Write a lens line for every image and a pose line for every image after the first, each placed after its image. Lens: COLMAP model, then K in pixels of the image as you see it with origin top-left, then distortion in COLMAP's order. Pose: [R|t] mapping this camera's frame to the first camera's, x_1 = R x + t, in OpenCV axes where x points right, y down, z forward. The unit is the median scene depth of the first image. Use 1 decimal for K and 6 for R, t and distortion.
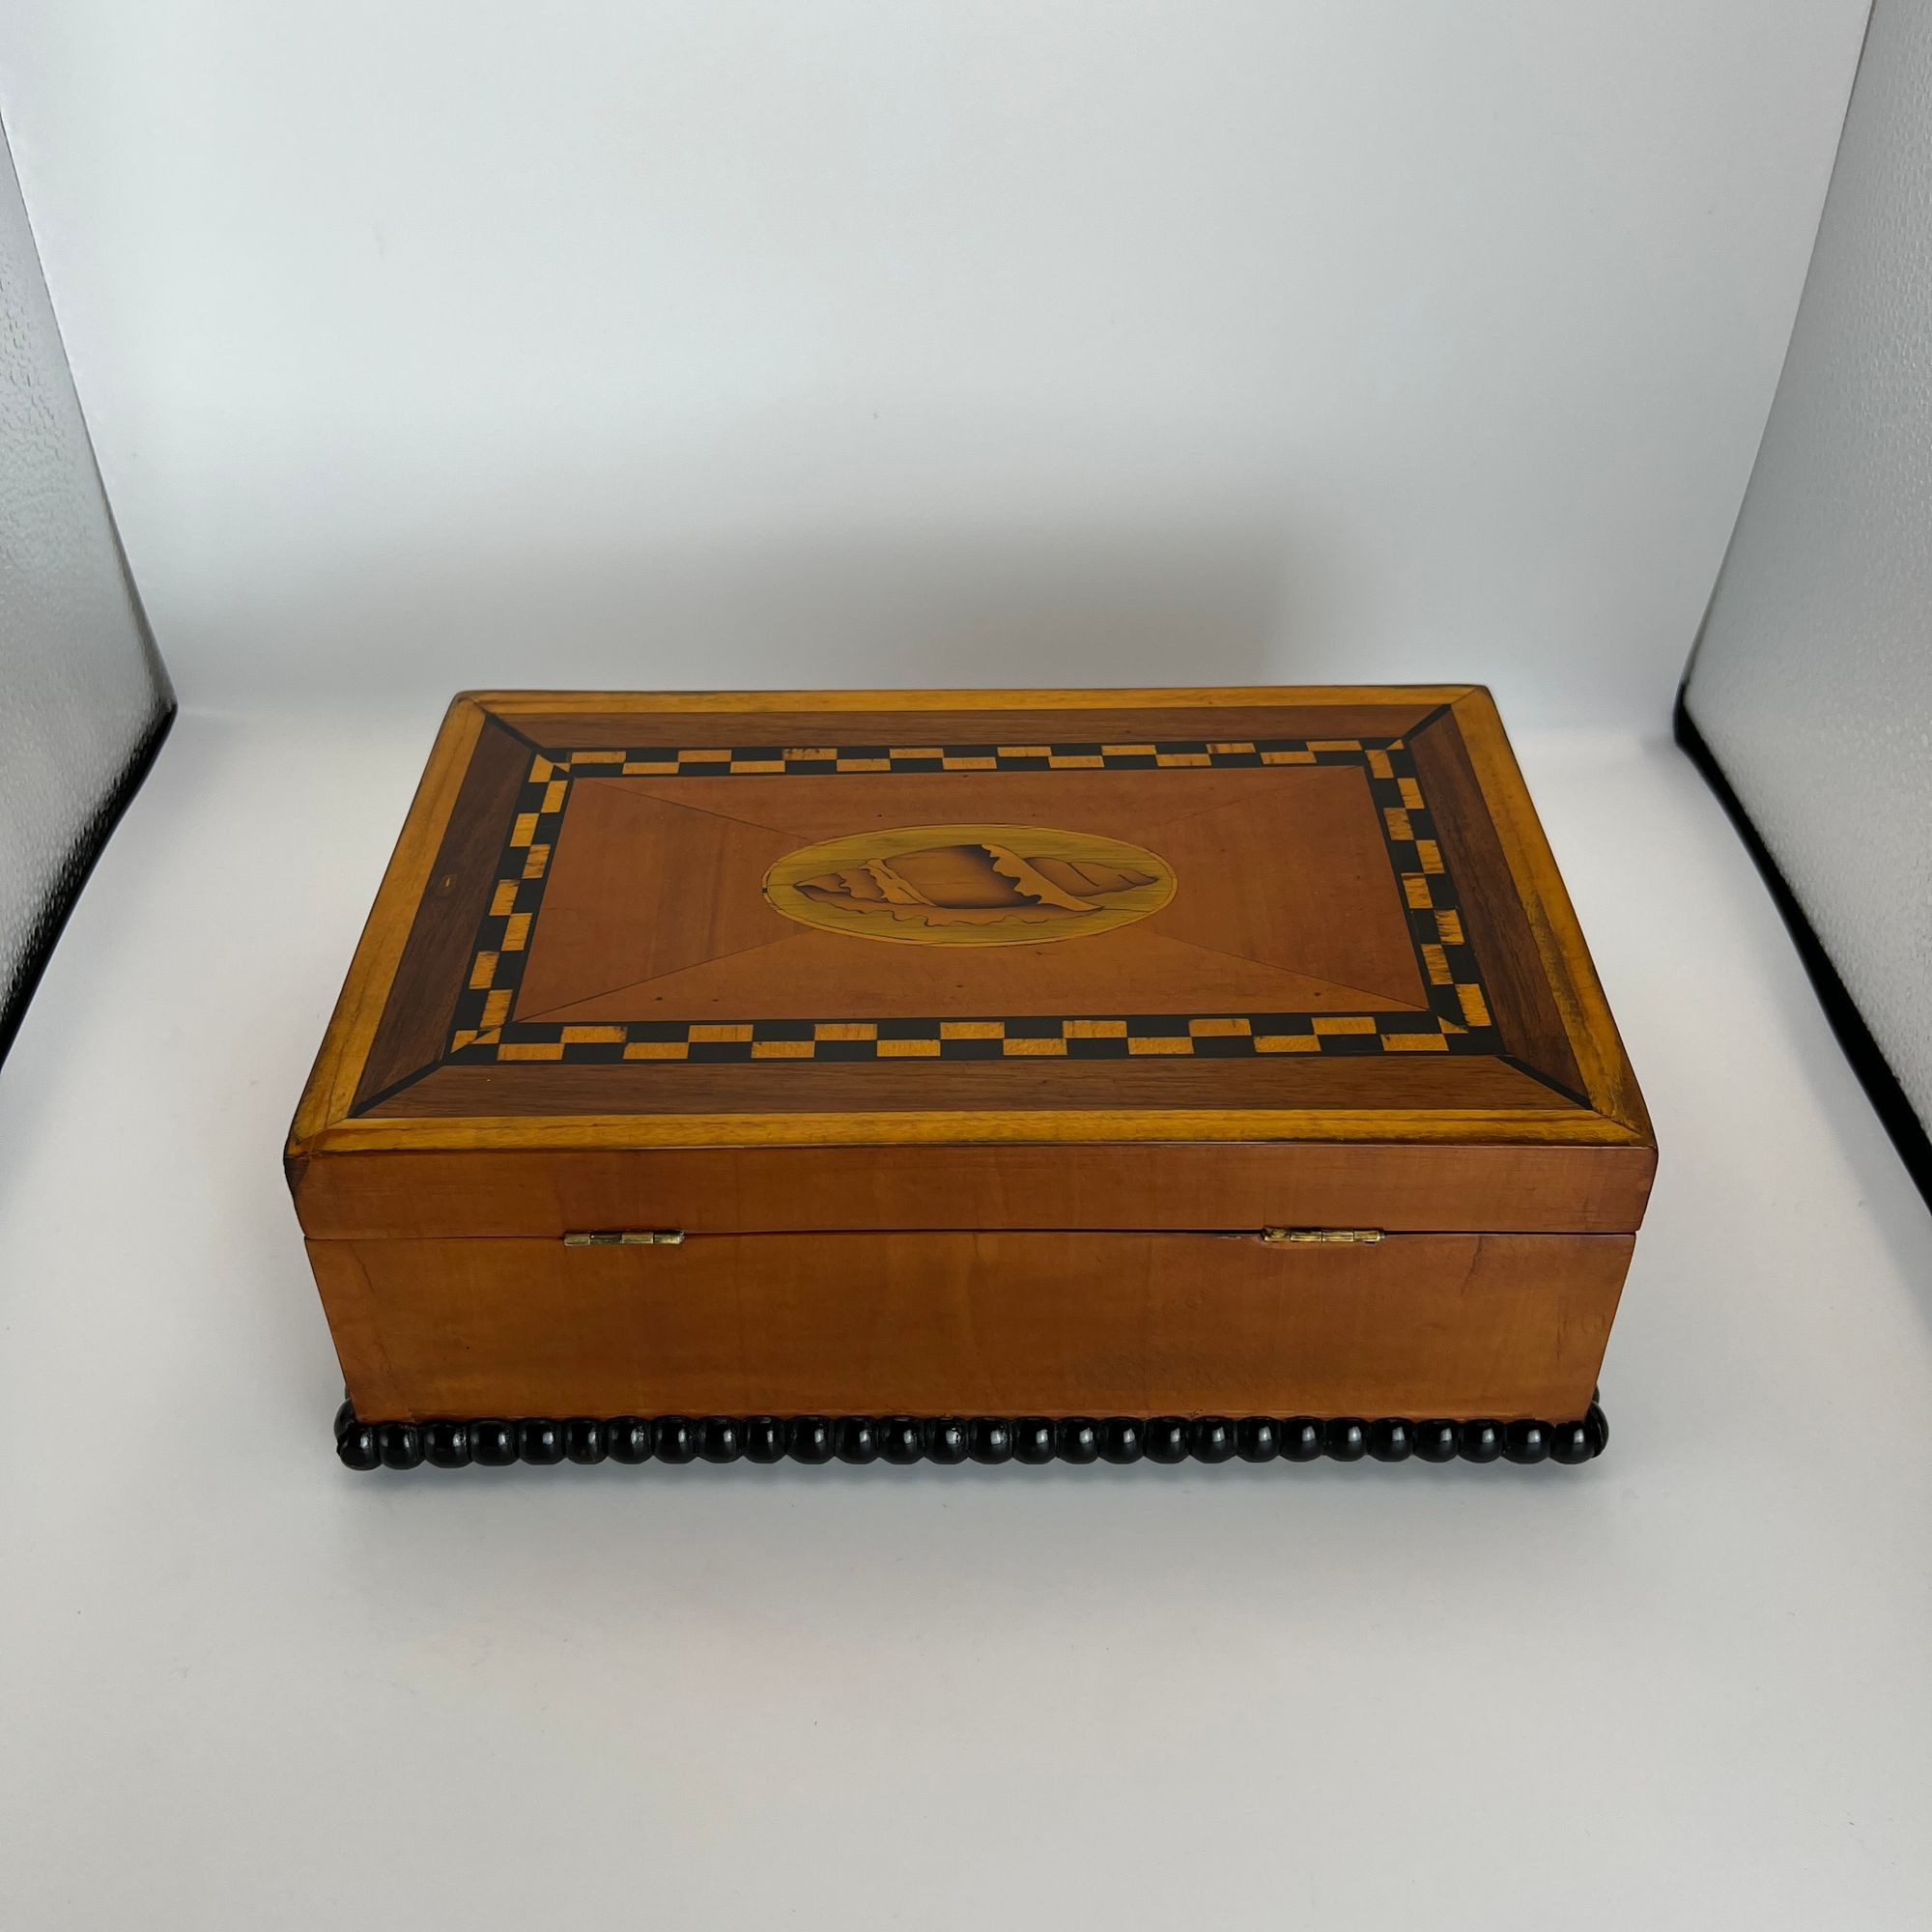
lens RADIAL K [[1987.2, 0, 963.0], [0, 1987.2, 946.3], [0, 0, 1]] dist [0.211689, -0.868838]
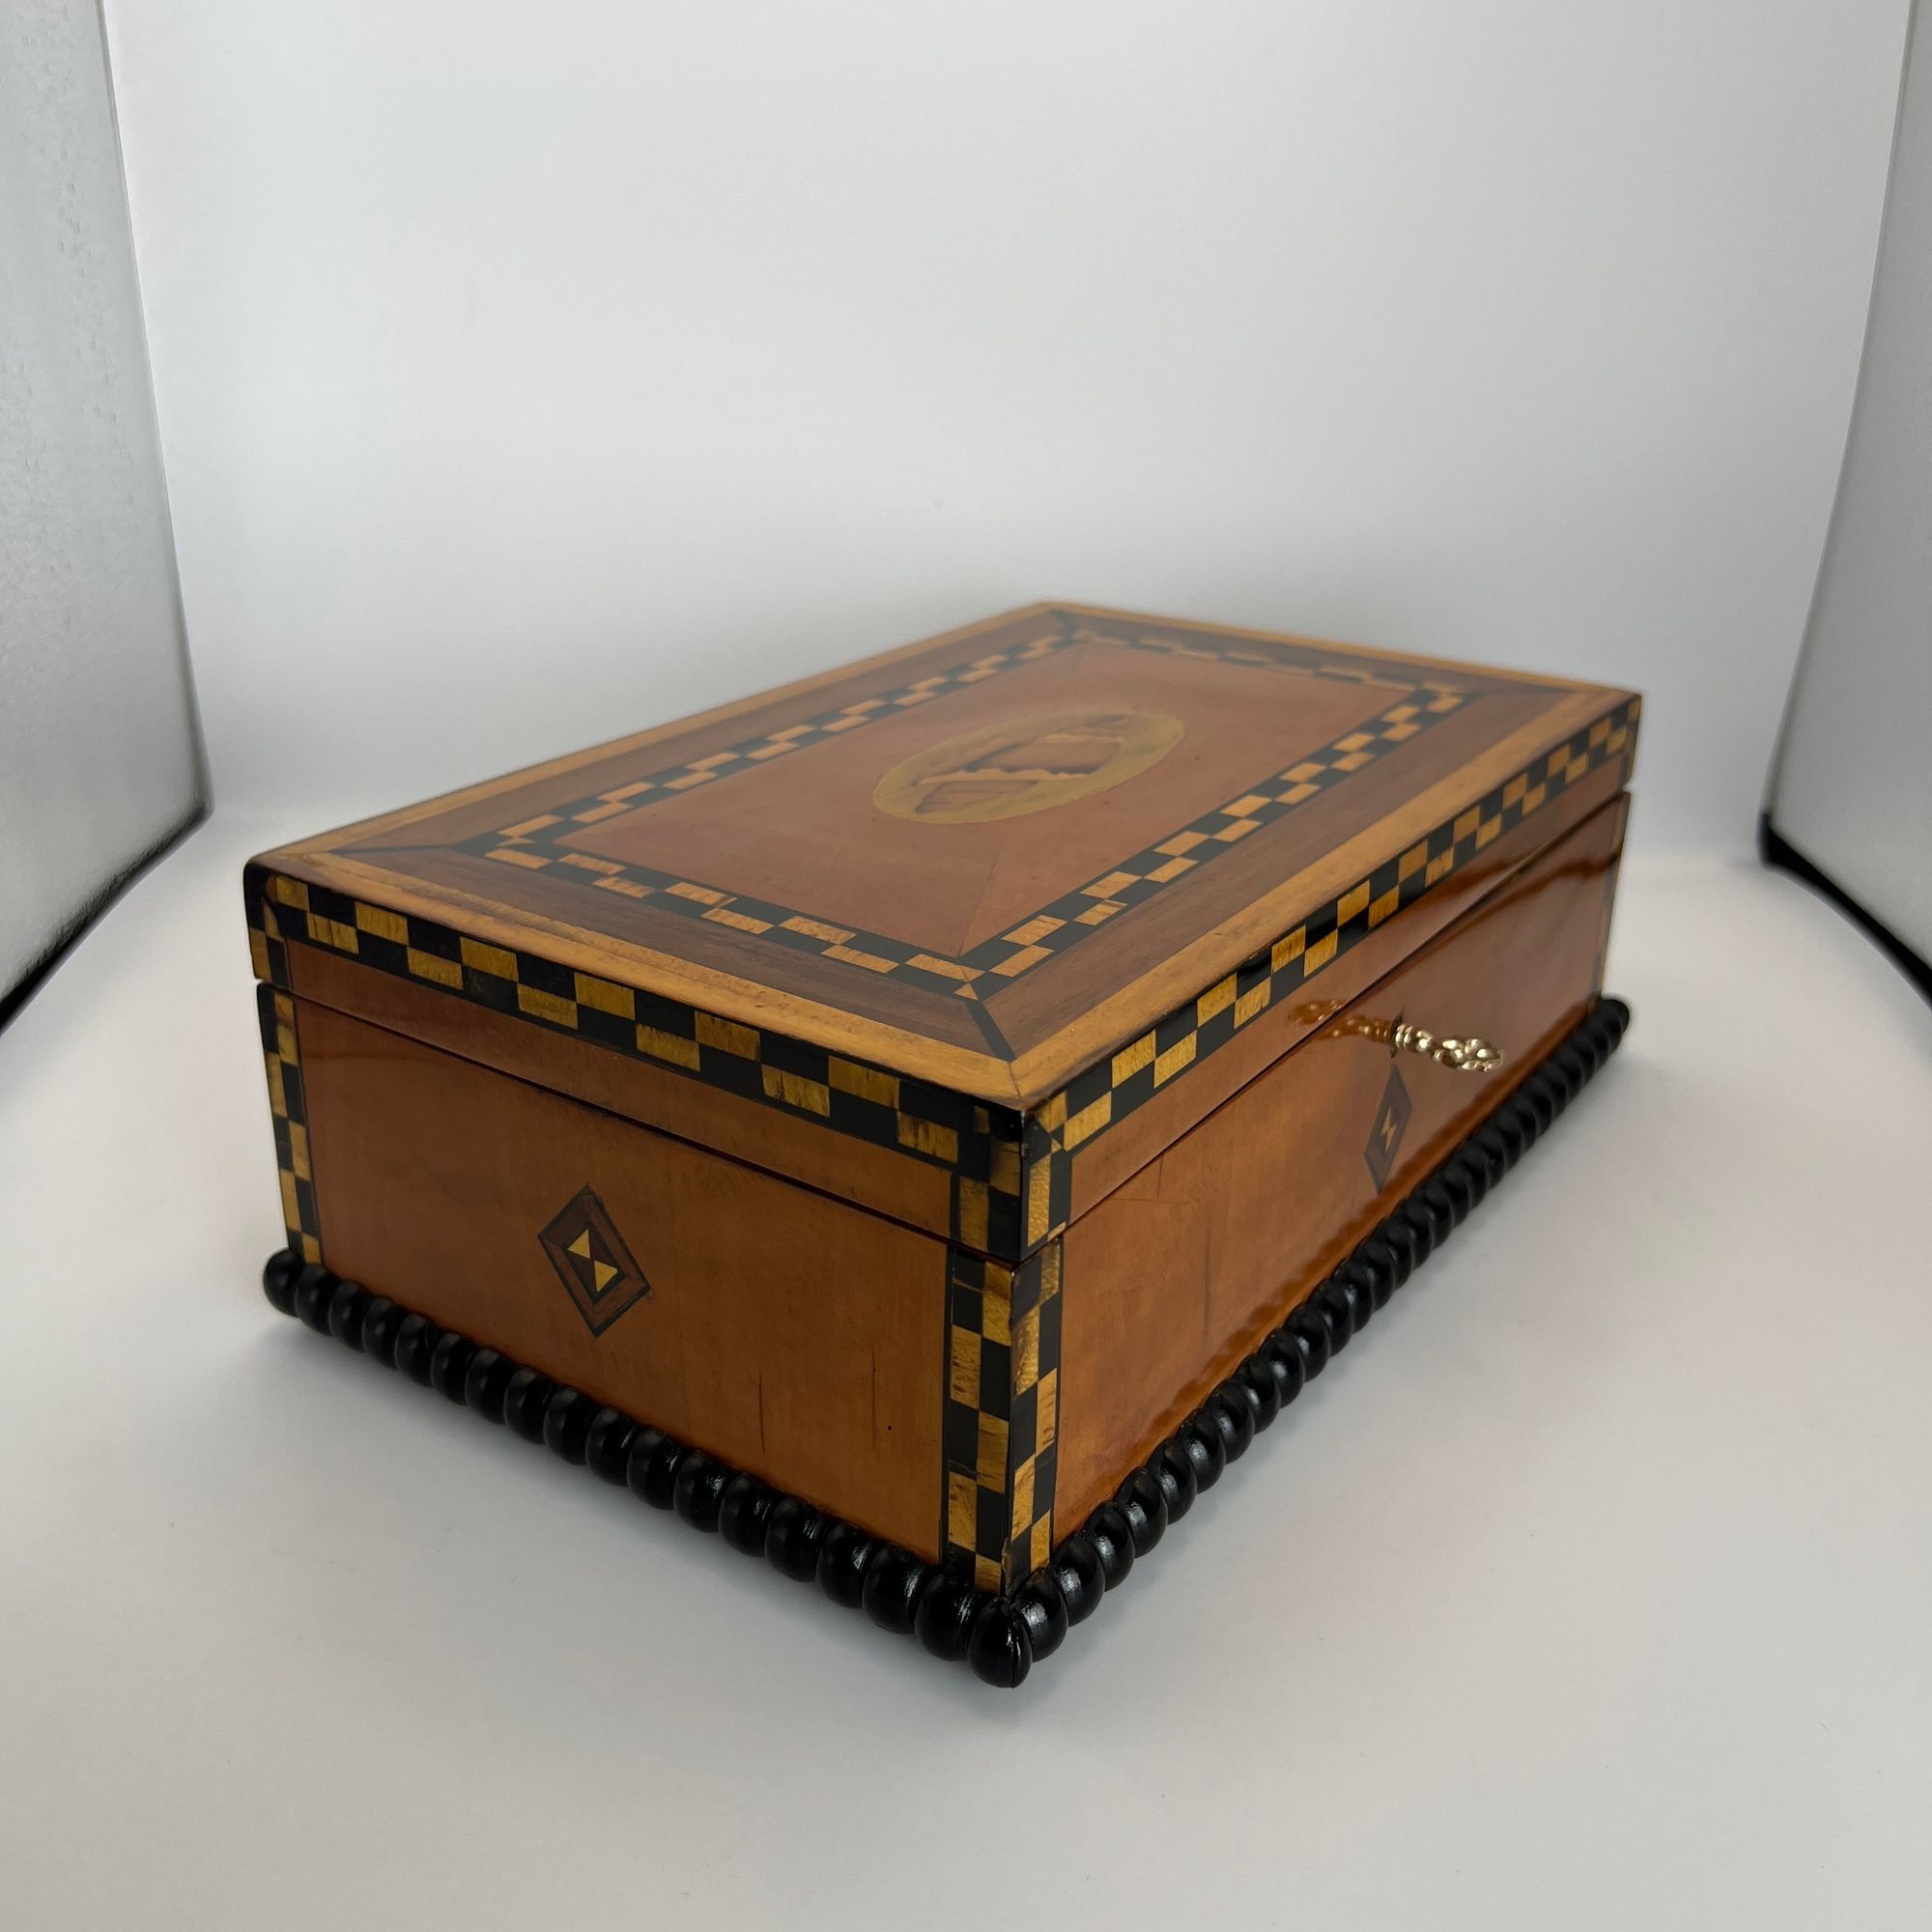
lens RADIAL K [[1987.2, 0, 963.0], [0, 1987.2, 946.3], [0, 0, 1]] dist [0.211689, -0.868838]
pose [[-0.570923, 0.319192, -0.756415, 0.752682], [-0.520267, 0.572066, 0.634084, -0.553248], [0.635114, 0.755551, -0.160541, 1.199674]]
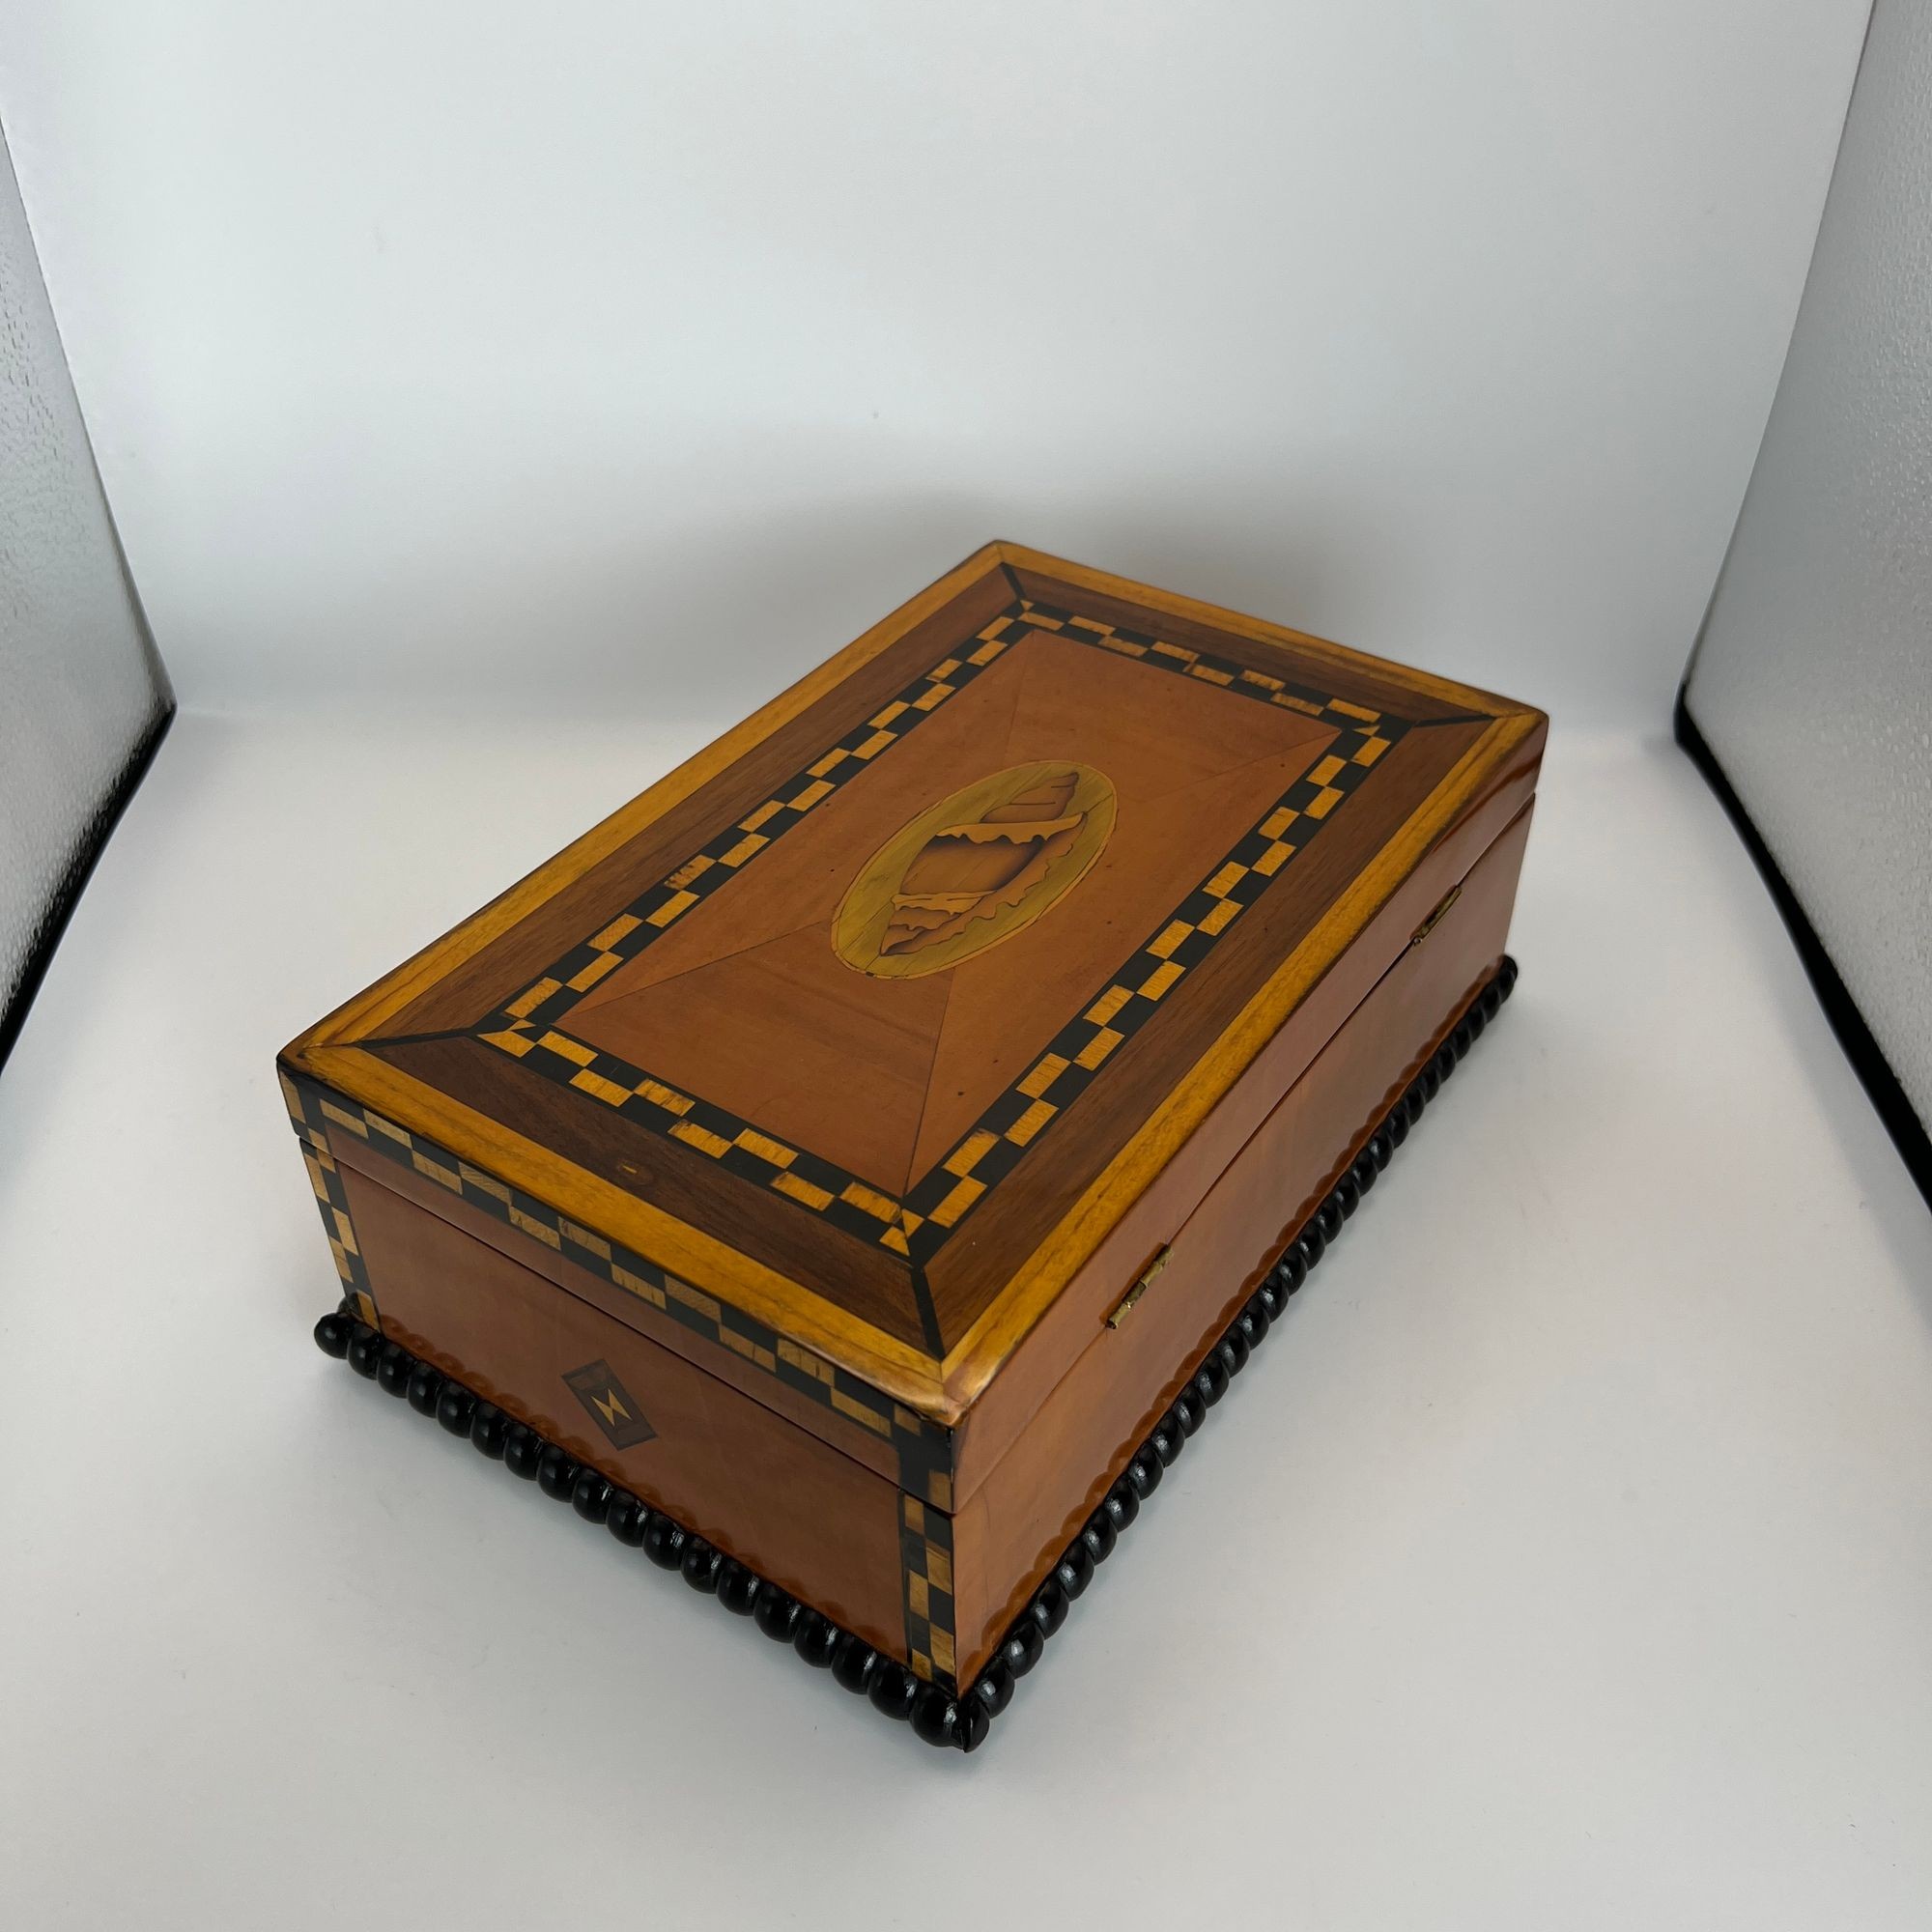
lens RADIAL K [[1987.2, 0, 963.0], [0, 1987.2, 946.3], [0, 0, 1]] dist [0.211689, -0.868838]
pose [[0.563296, -0.522680, 0.639924, -0.676499], [0.525091, 0.824431, 0.211169, -0.216625], [-0.637947, 0.217068, 0.738854, 0.268323]]
